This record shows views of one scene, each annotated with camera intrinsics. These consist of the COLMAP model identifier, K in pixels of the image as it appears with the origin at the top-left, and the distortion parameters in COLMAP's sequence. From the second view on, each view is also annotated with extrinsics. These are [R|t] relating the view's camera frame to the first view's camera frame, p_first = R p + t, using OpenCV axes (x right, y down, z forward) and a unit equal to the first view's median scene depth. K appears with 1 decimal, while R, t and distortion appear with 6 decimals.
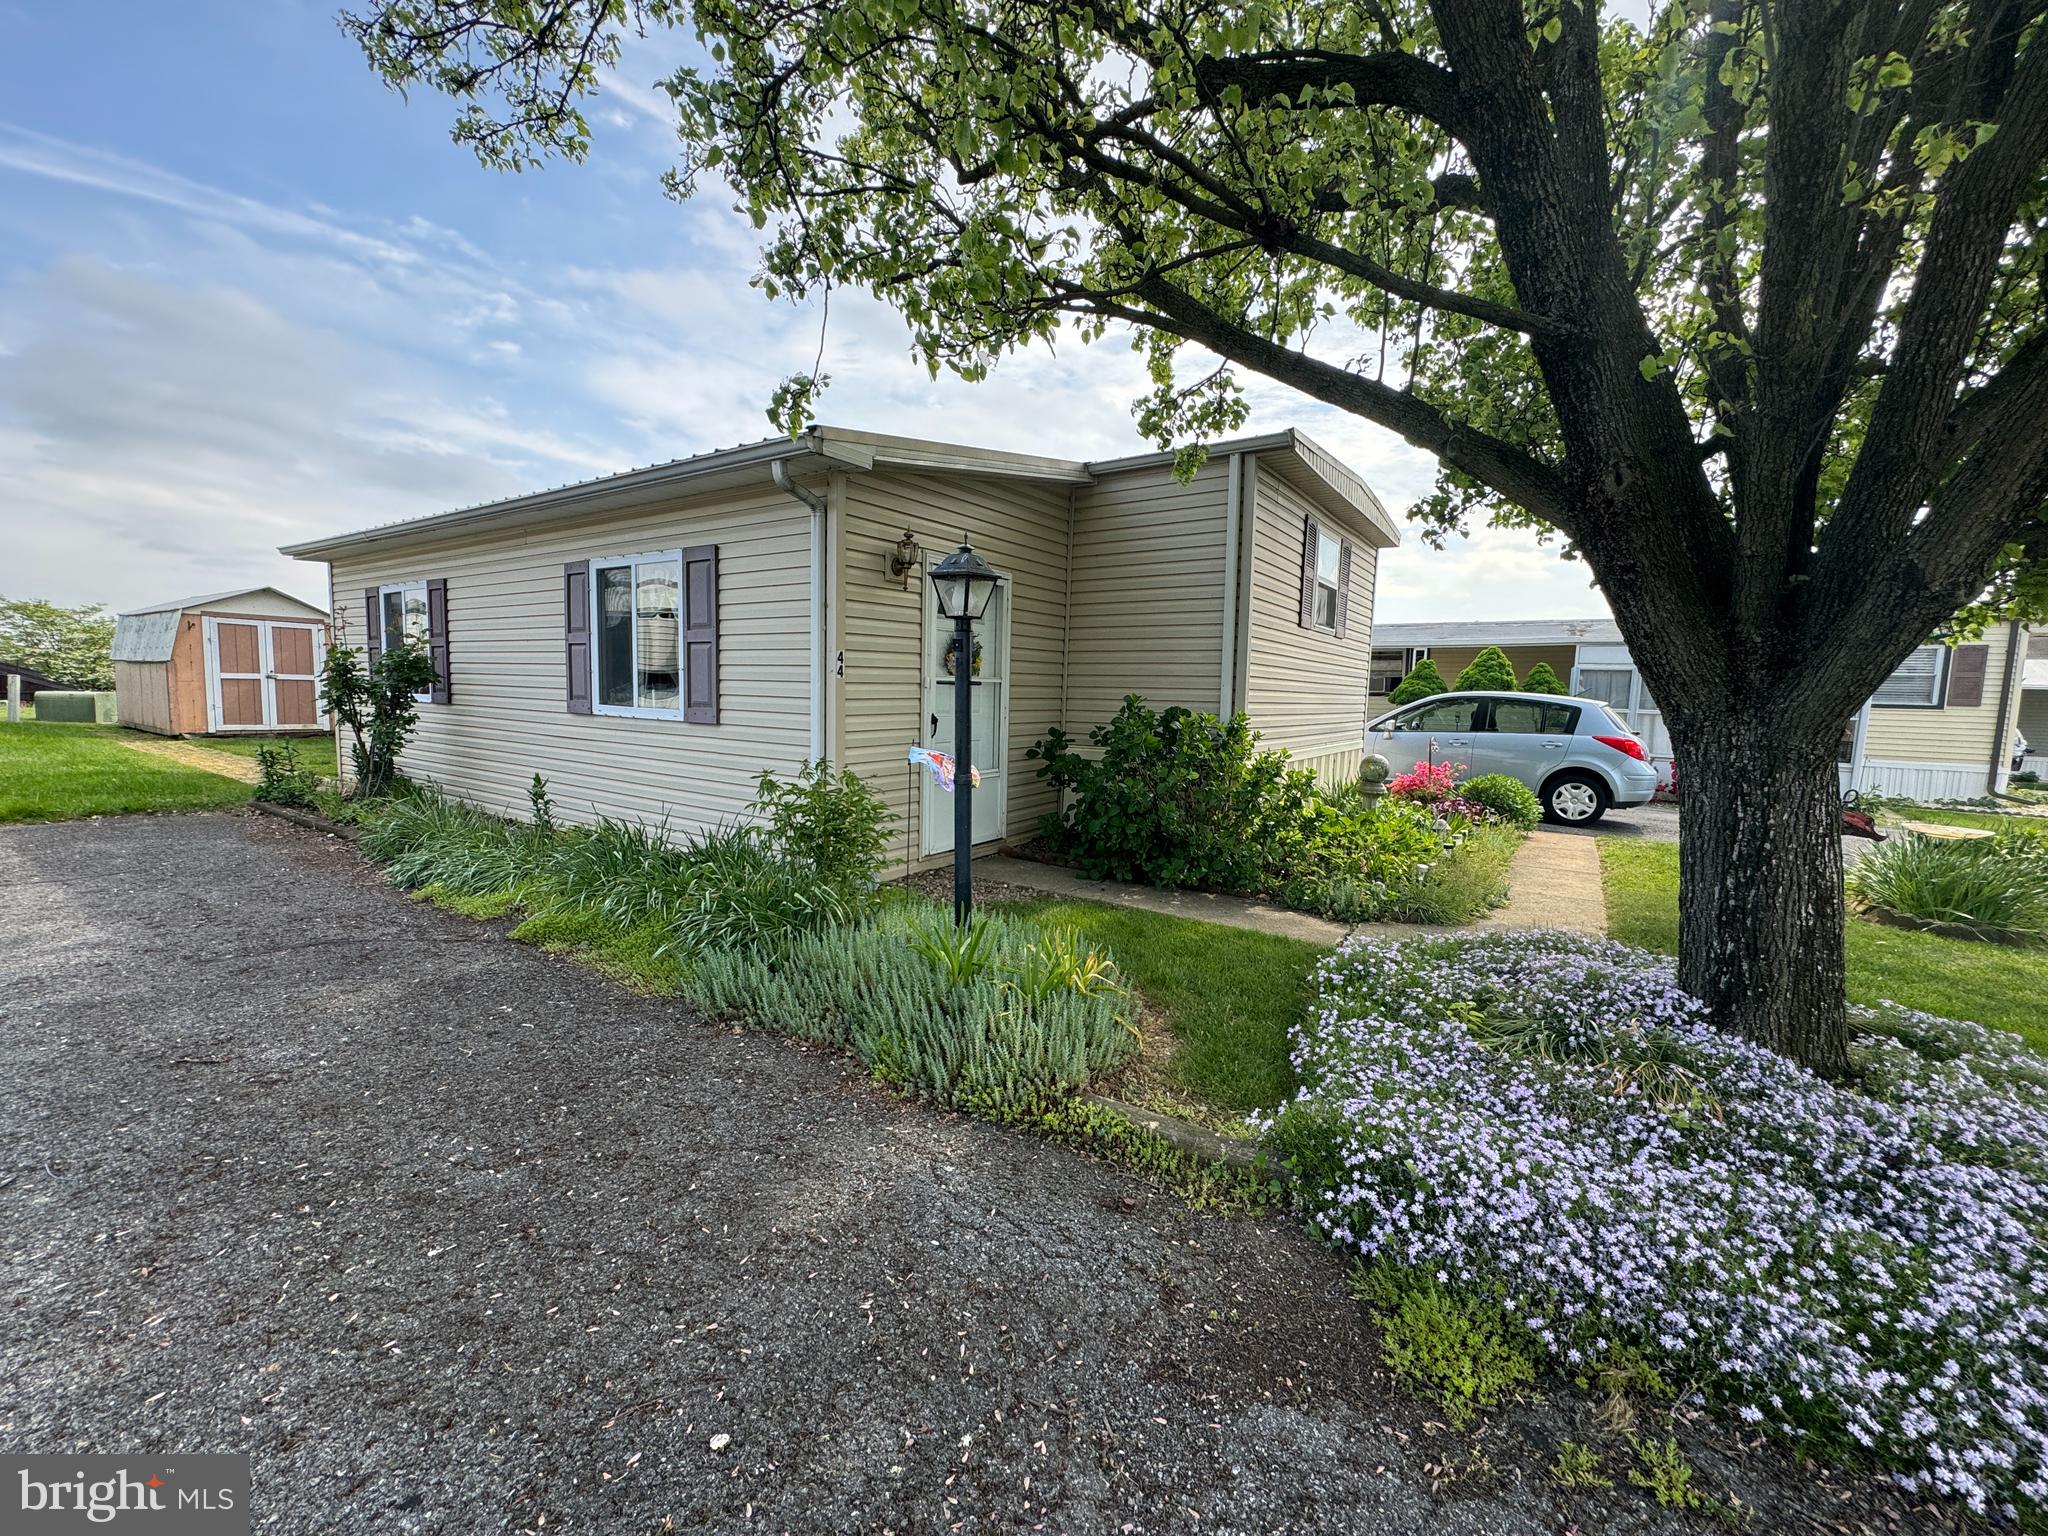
lens RADIAL K [[825.6, 0, 1024.0], [0, 825.6, 768.0], [0, 0, 1]] dist [0.000710, -0.000622]
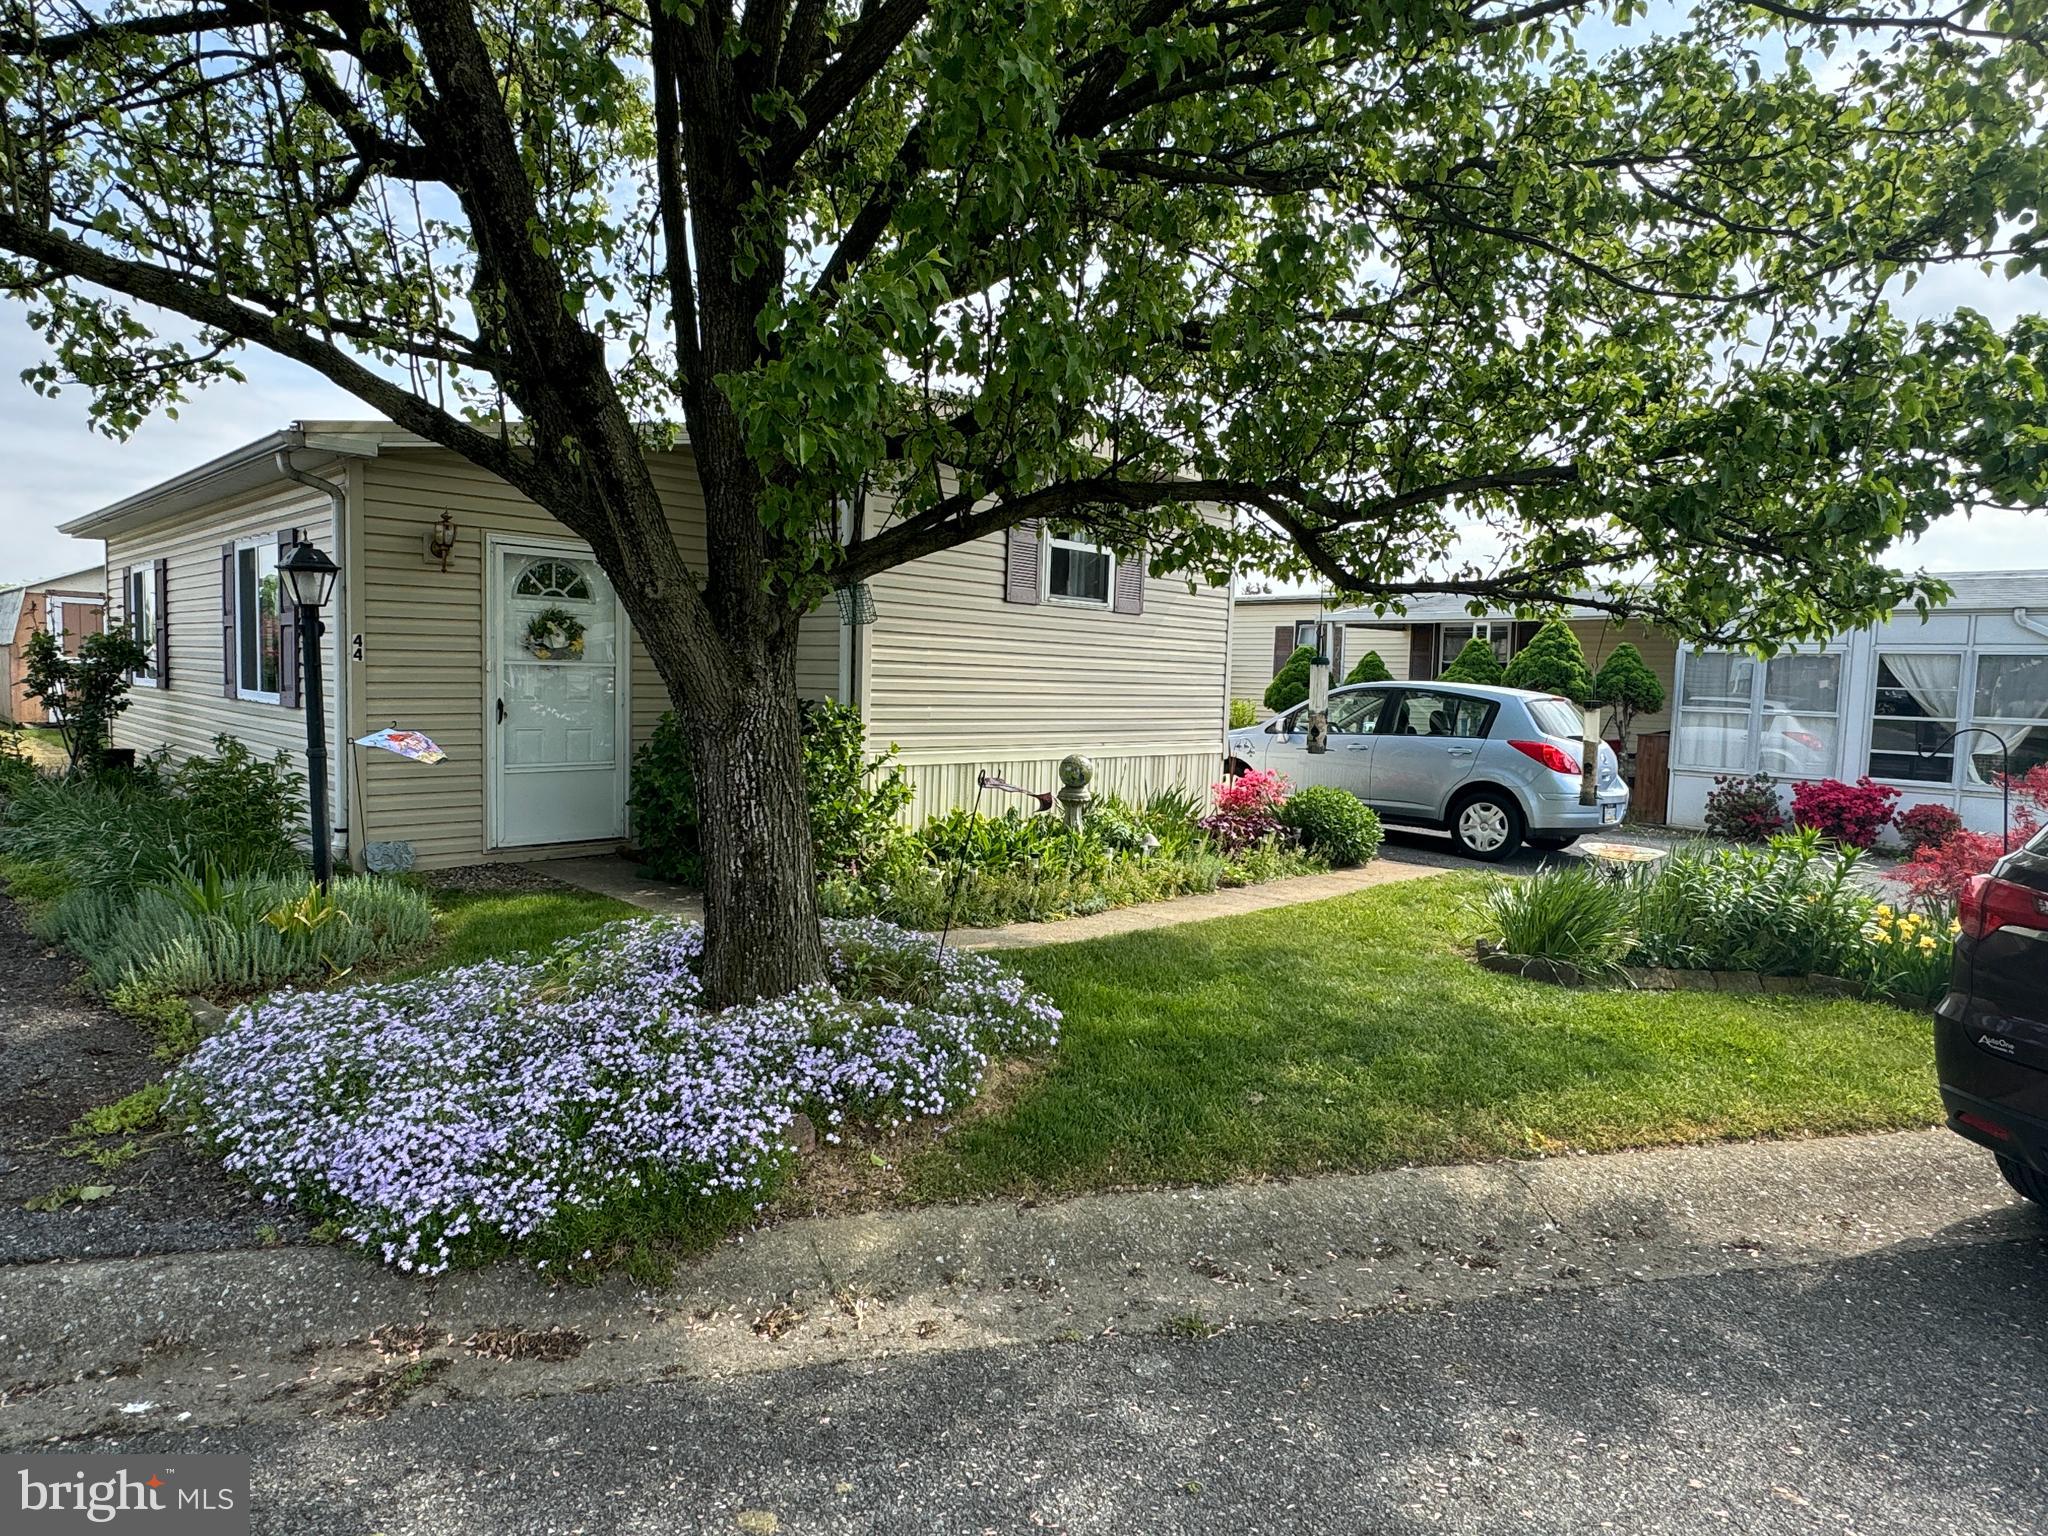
lens RADIAL K [[1189.0, 0, 1009.1], [0, 1189.0, 768.4], [0, 0, 1]] dist [-0.001397, 0.003360]
pose [[0.983142, 0.017175, -0.182035, 0.545908], [-0.021147, 0.999578, -0.019899, 0.022375], [0.181616, 0.023413, 0.983091, -0.183302]]
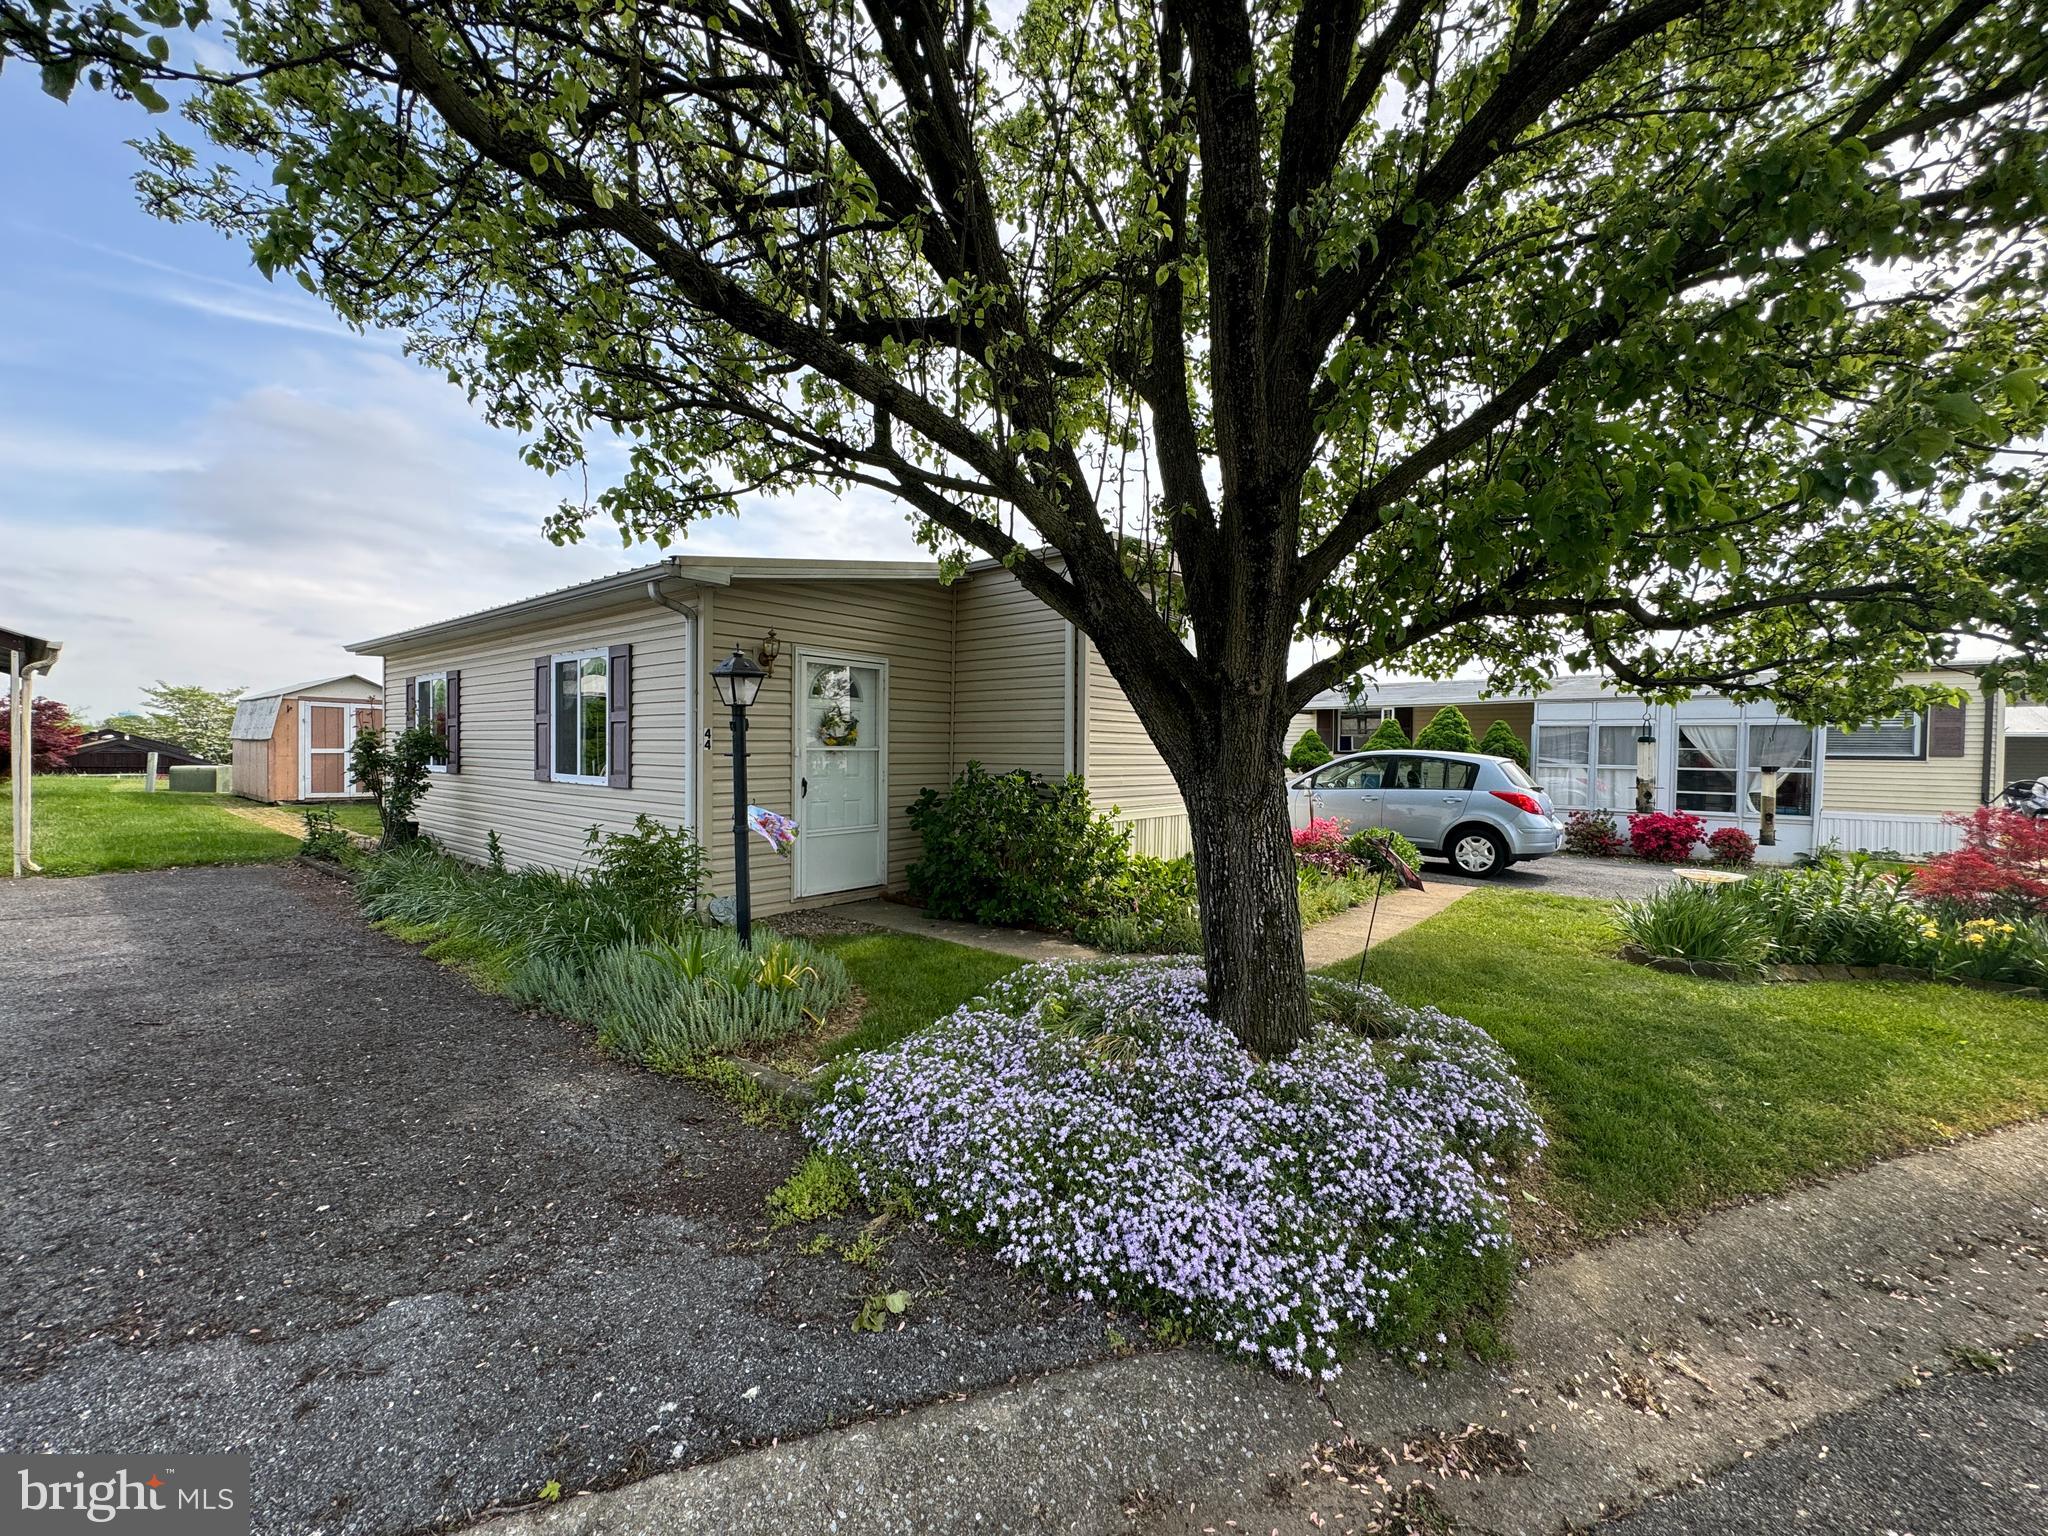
lens RADIAL K [[825.5, 0, 1024.0], [0, 825.5, 768.0], [0, 0, 1]] dist [-0.000571, -0.000093]
pose [[0.996146, -0.012107, -0.086876, 0.236232], [0.005646, 0.997225, -0.074231, 0.007853], [0.087533, 0.073454, 0.993450, -0.121495]]
